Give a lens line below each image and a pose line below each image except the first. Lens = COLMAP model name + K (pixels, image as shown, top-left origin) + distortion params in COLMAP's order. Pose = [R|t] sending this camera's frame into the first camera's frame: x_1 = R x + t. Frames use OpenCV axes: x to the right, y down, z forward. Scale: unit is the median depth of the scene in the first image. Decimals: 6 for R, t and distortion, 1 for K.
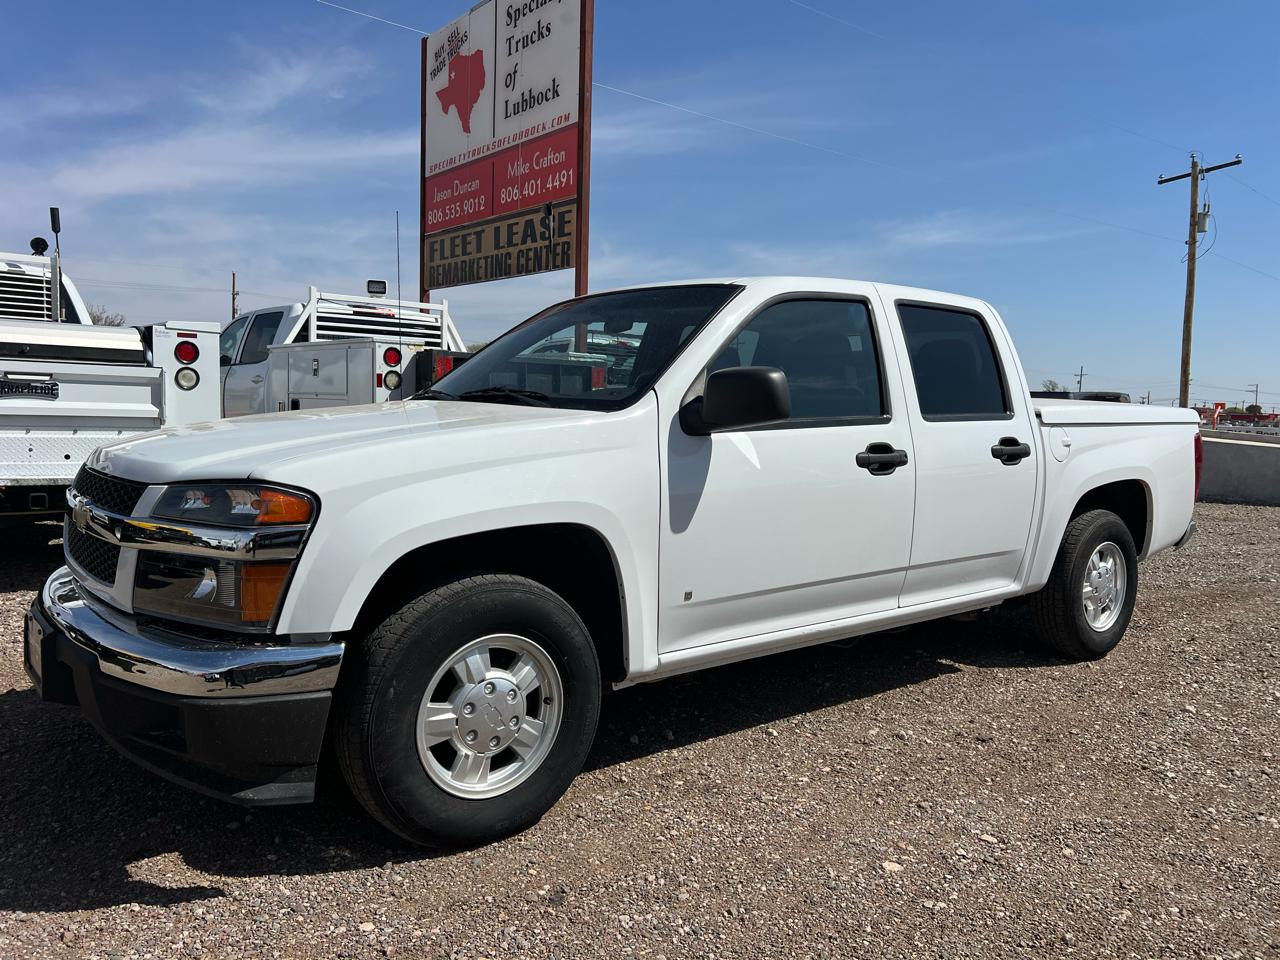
lens RADIAL K [[969.9, 0, 650.6], [0, 969.9, 478.1], [0, 0, 1]] dist [0.049537, -0.063057]
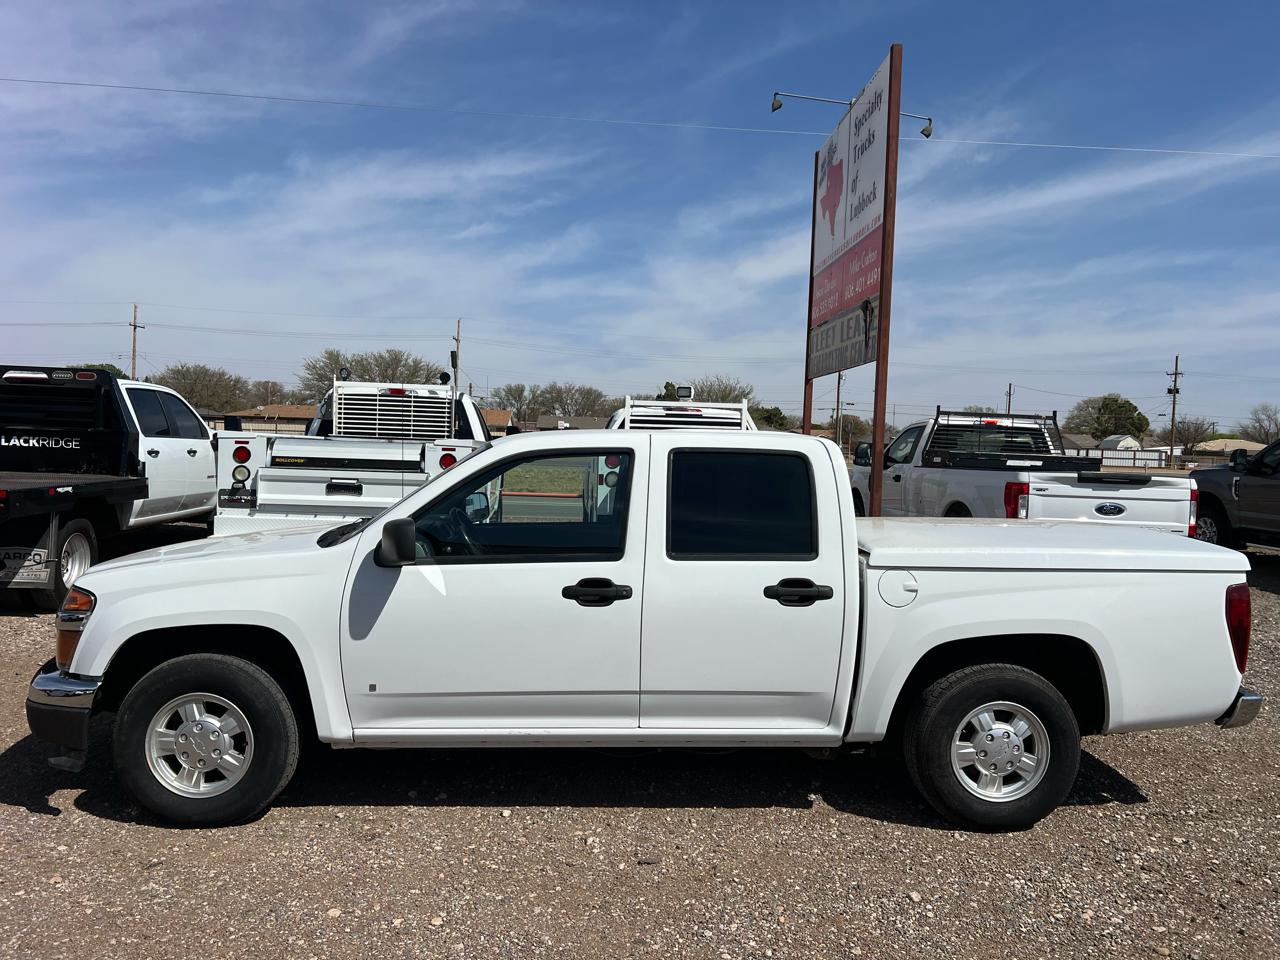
lens RADIAL K [[969.9, 0, 650.6], [0, 969.9, 478.1], [0, 0, 1]] dist [0.049537, -0.063057]
pose [[0.806610, 0.019826, -0.590752, 0.758493], [-0.053100, 0.997827, -0.039014, -0.089374], [0.588694, 0.062838, 0.805910, 0.083280]]
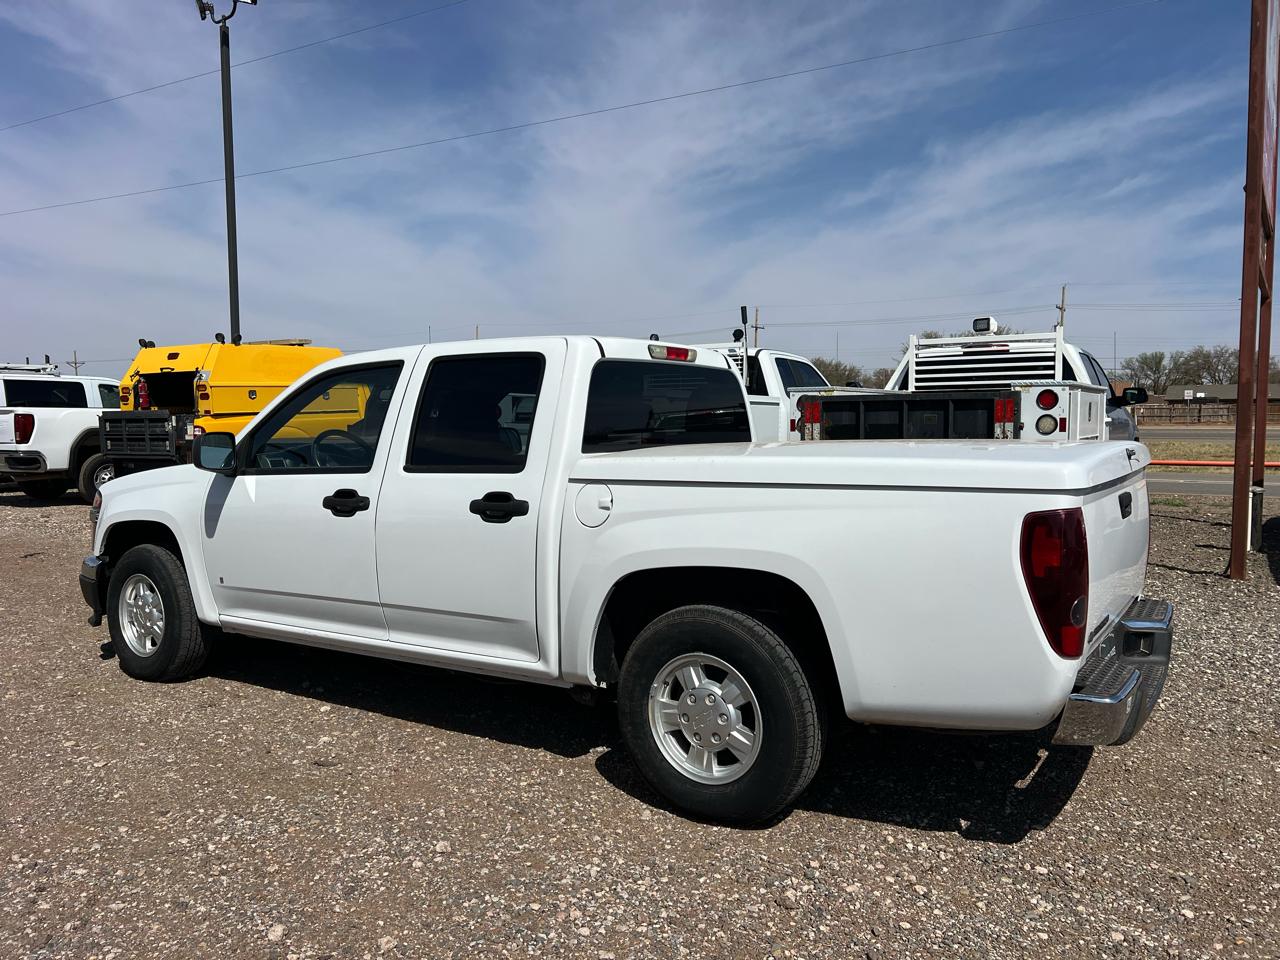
lens RADIAL K [[974.4, 0, 640.0], [0, 974.4, 480.0], [0, 0, 1]] dist [0.056669, -0.069372]
pose [[0.290054, 0.031299, -0.956498, 1.156866], [-0.058840, 0.998157, 0.014819, -0.067447], [0.955200, 0.051982, 0.291361, 0.782542]]
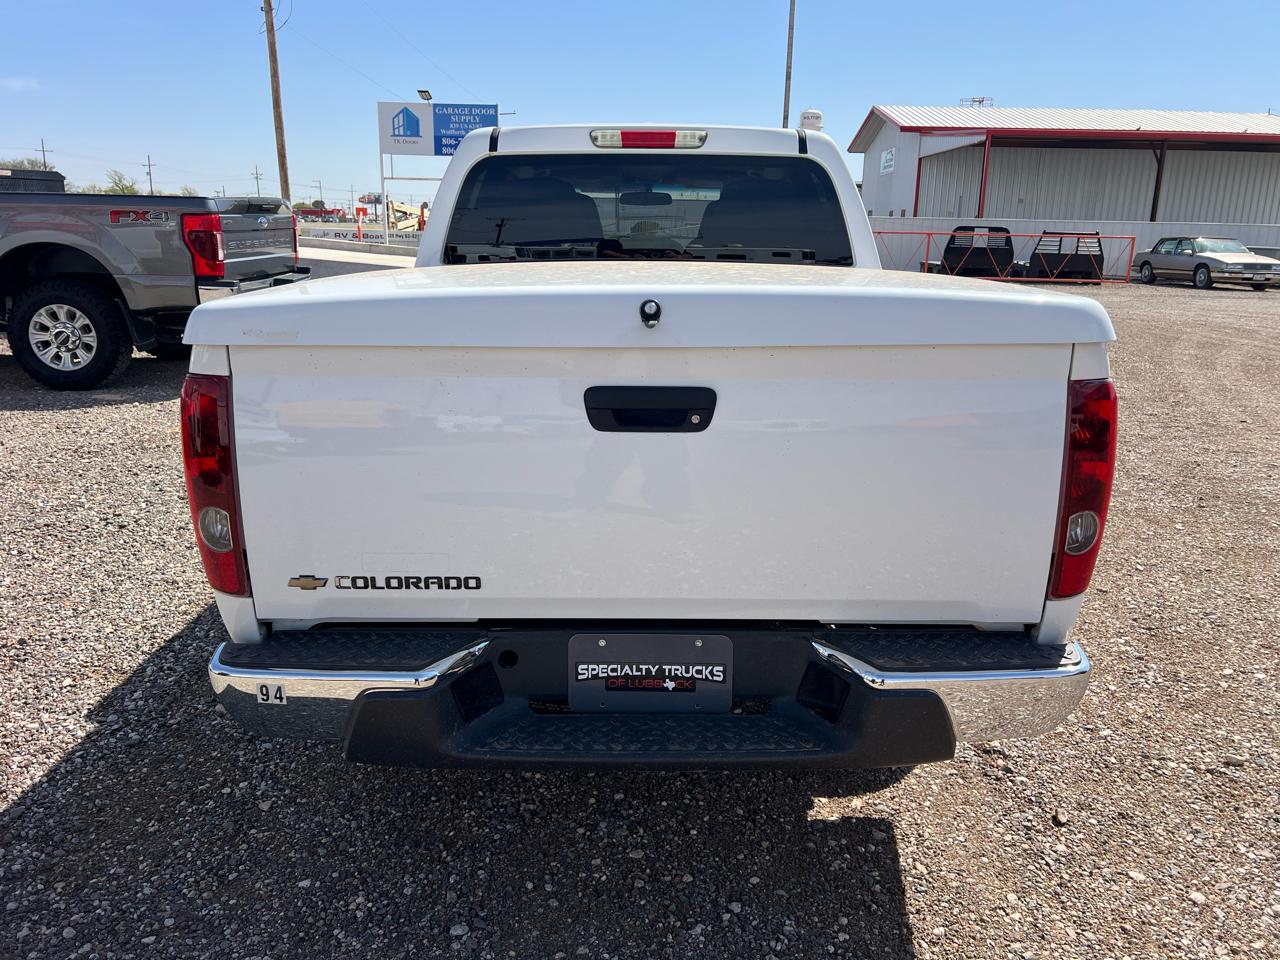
lens RADIAL K [[969.9, 0, 650.6], [0, 969.9, 478.1], [0, 0, 1]] dist [0.049537, -0.063057]
pose [[-0.641525, 0.165621, -0.749009, 0.844496], [-0.079451, 0.956817, 0.279622, -0.139174], [0.762976, 0.238894, -0.600664, 1.583327]]
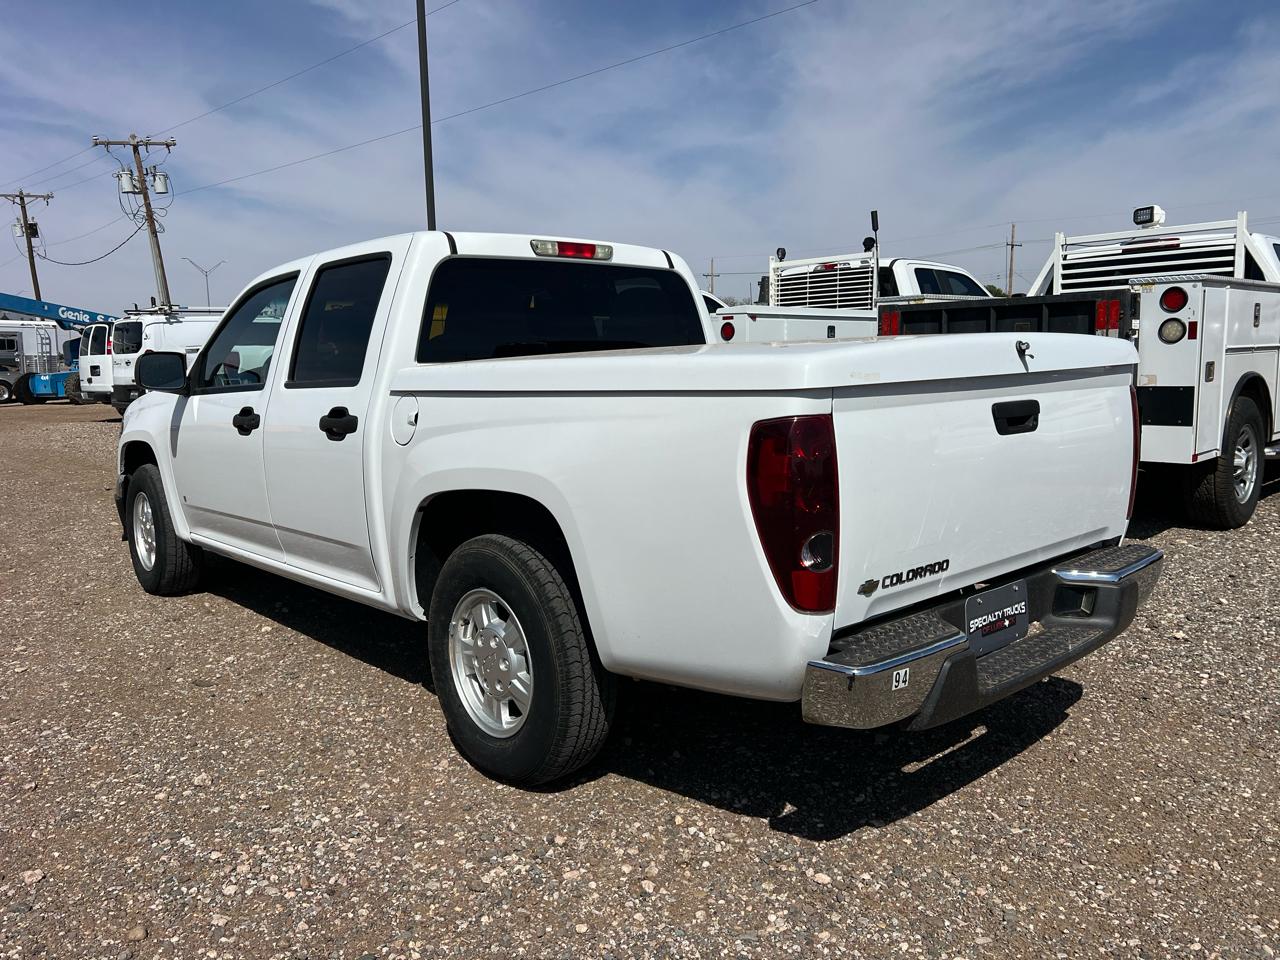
lens RADIAL K [[975.4, 0, 632.1], [0, 975.4, 480.1], [0, 0, 1]] dist [0.050973, -0.057229]
pose [[0.034032, 0.097263, -0.994677, 1.103754], [-0.050565, 0.994146, 0.095481, -0.065587], [0.998141, 0.047047, 0.038751, 1.109448]]
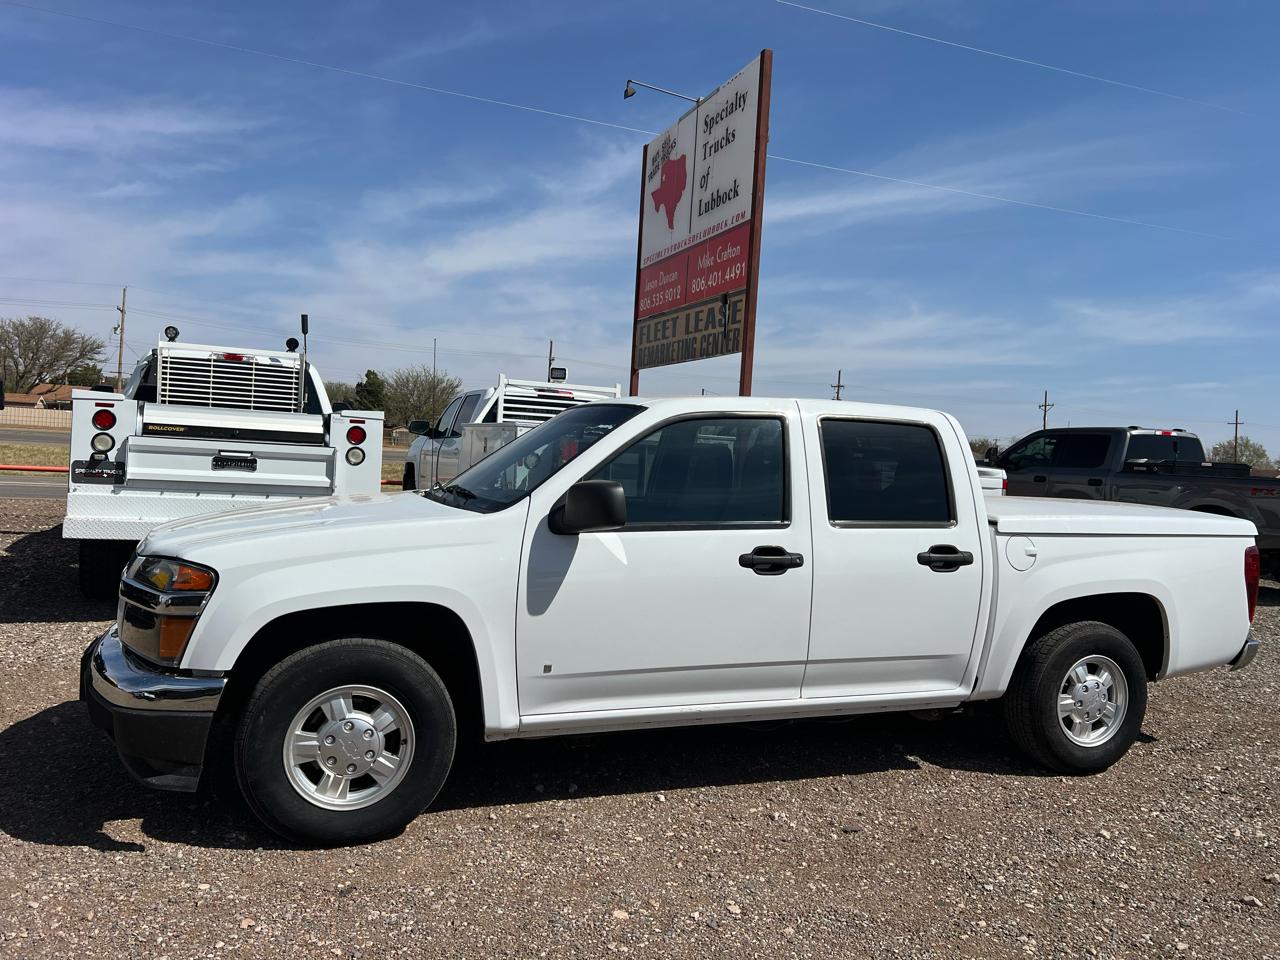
lens RADIAL K [[969.9, 0, 650.6], [0, 969.9, 478.1], [0, 0, 1]] dist [0.049537, -0.063057]
pose [[0.952008, 0.033680, -0.304215, 0.346727], [-0.052162, 0.997240, -0.052829, -0.038049], [0.301596, 0.066162, 0.951137, -0.081575]]
